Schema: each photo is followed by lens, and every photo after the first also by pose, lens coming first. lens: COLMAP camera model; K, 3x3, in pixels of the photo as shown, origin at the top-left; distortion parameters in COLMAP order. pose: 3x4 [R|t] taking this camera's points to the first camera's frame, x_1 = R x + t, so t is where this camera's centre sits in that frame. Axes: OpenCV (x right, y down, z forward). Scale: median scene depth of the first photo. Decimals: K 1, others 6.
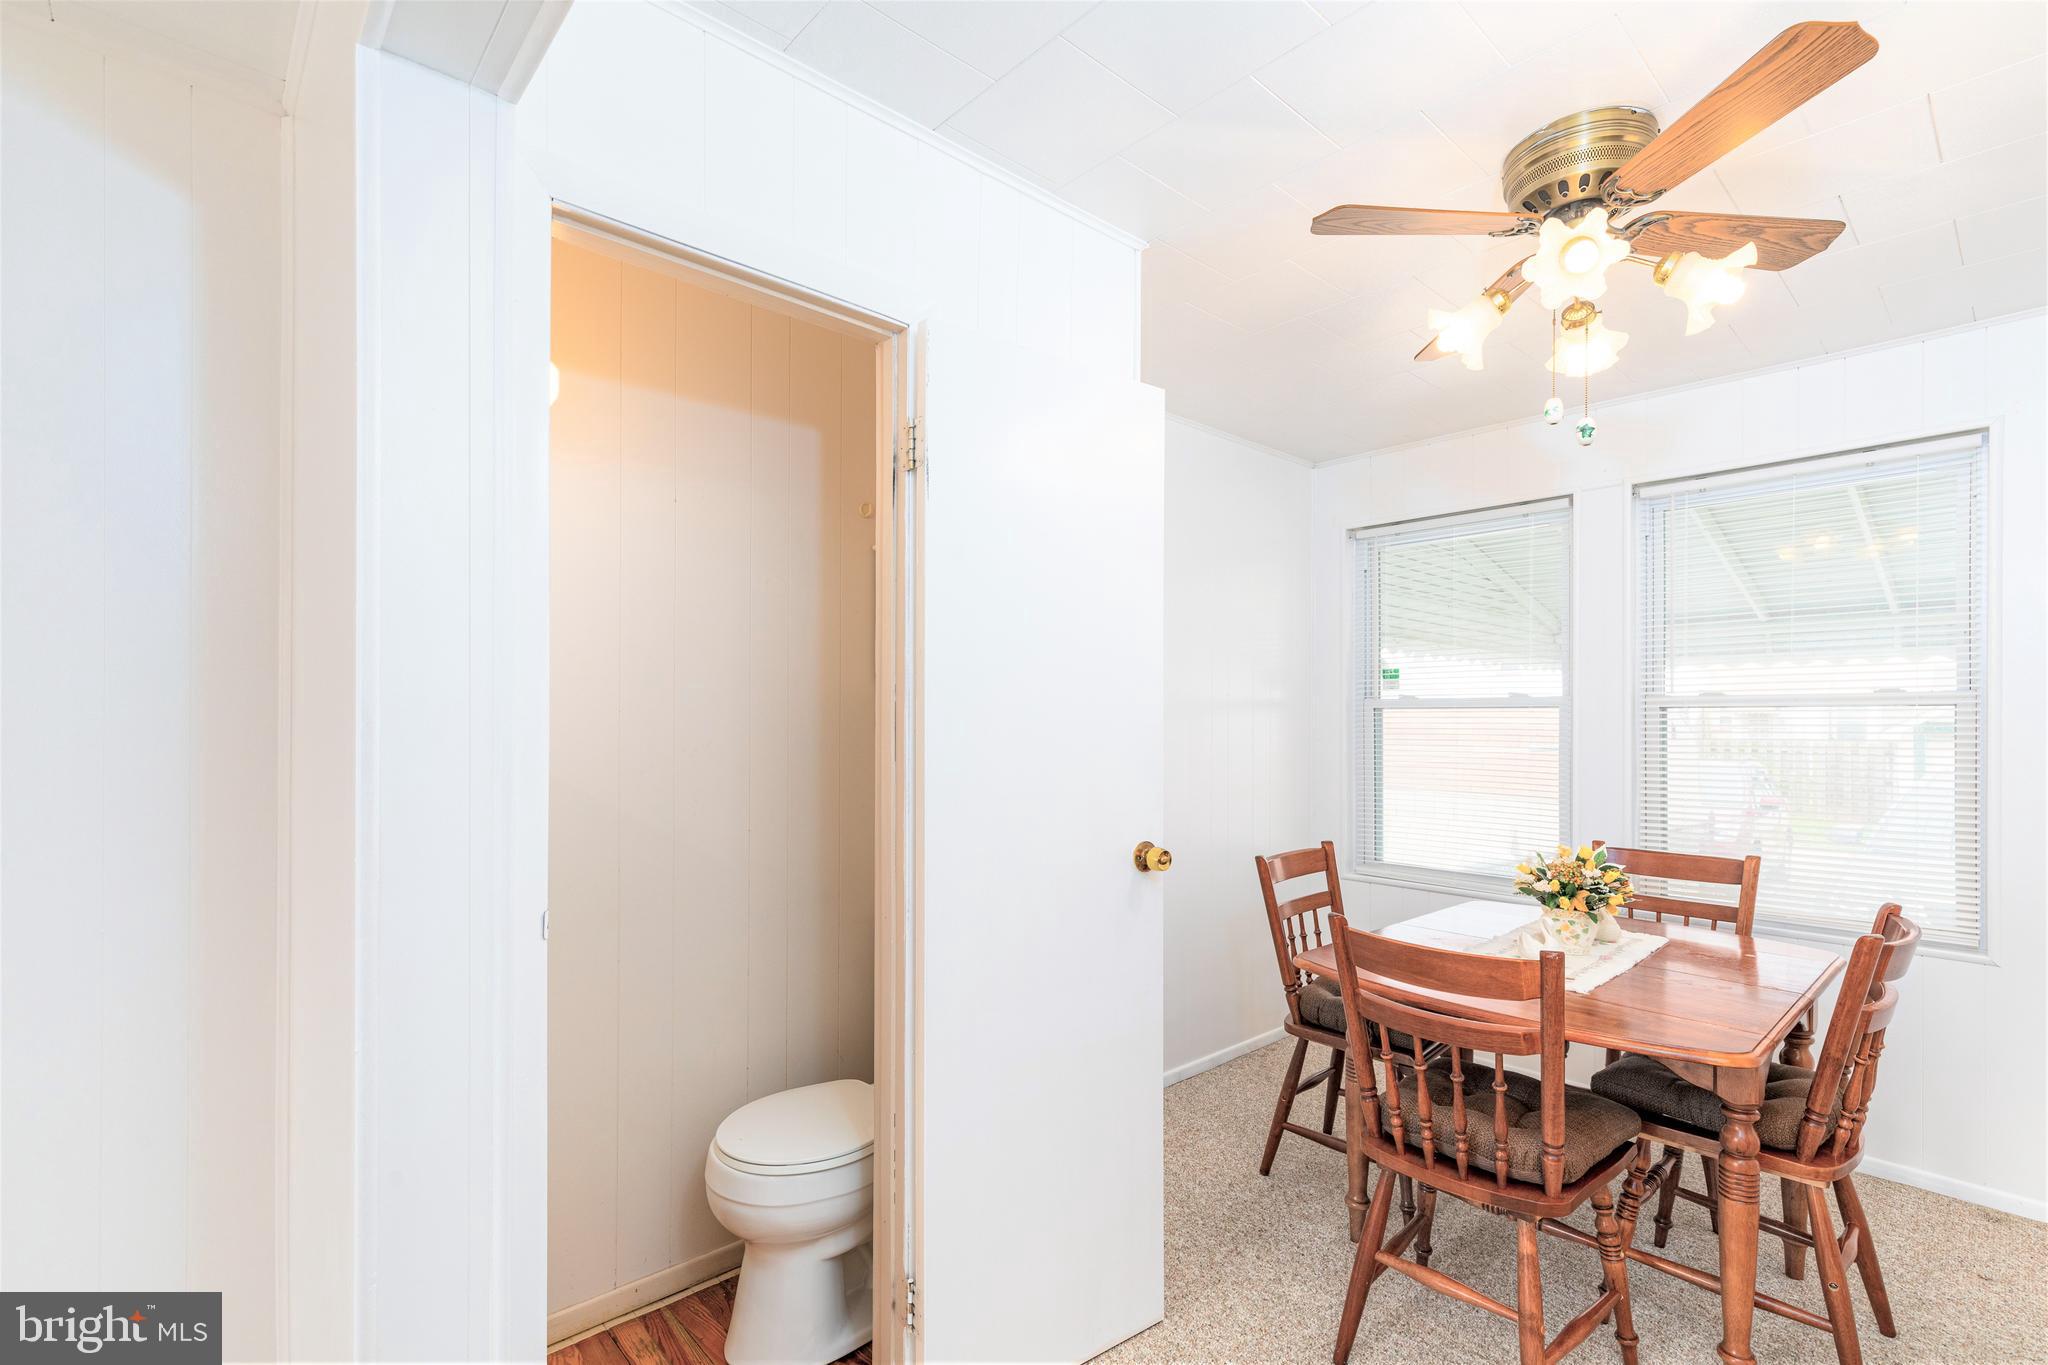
lens RADIAL K [[918.9, 0, 1027.6], [0, 918.9, 713.6], [0, 0, 1]] dist [-0.001736, -0.000206]
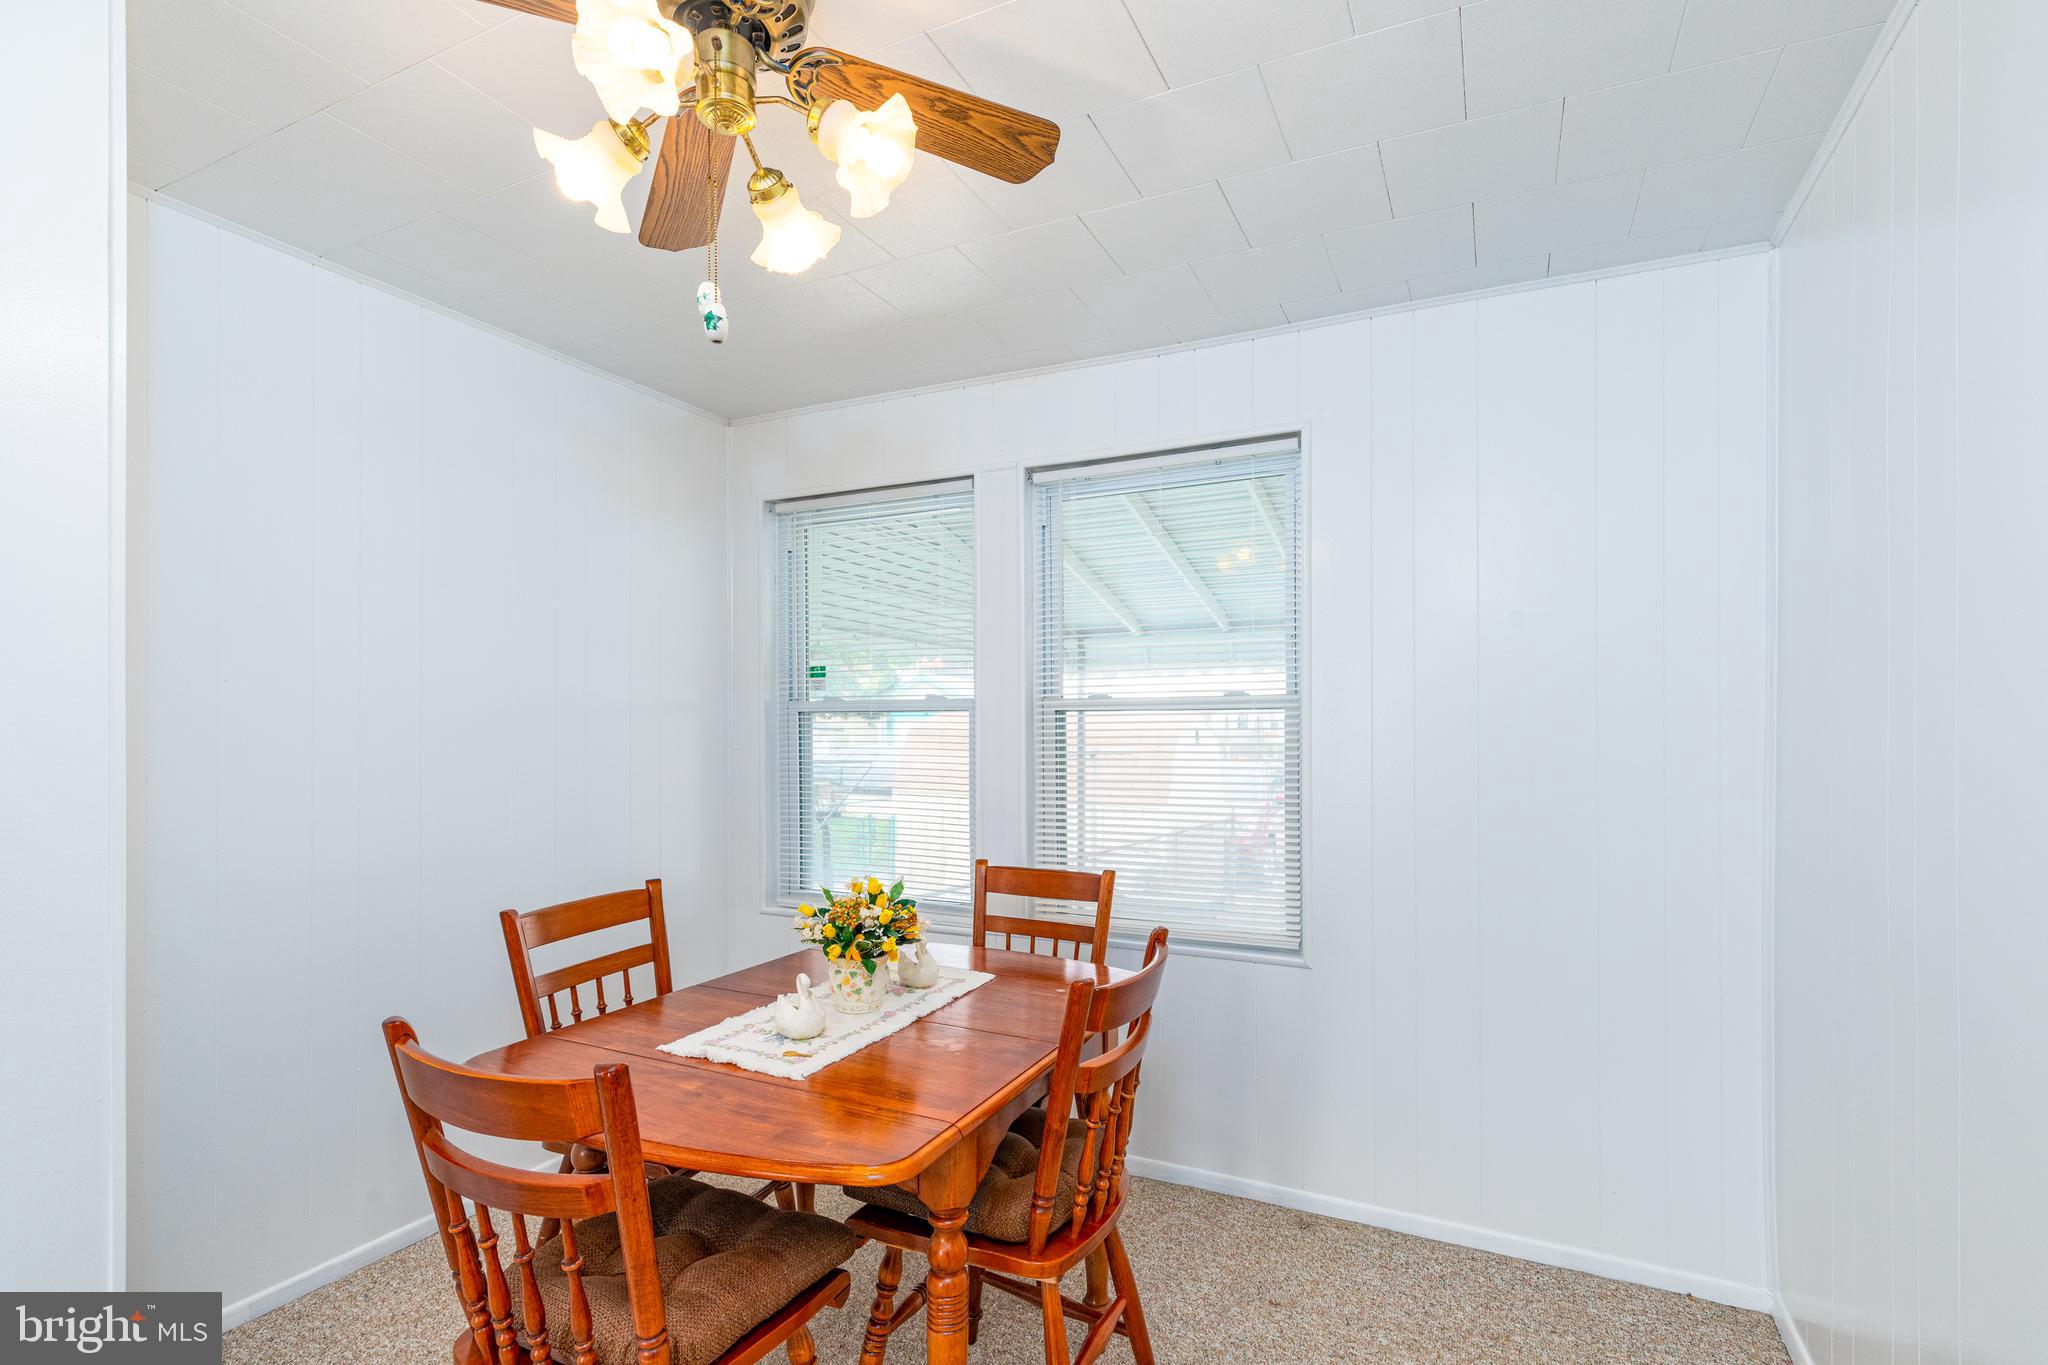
lens RADIAL K [[948.9, 0, 1028.6], [0, 948.9, 714.0], [0, 0, 1]] dist [0.001340, 0.000047]
pose [[0.927130, 0.001195, 0.374738, 0.357139], [0.001189, 0.999981, -0.006130, 0.003025], [-0.374738, 0.006129, 0.927111, 0.140402]]
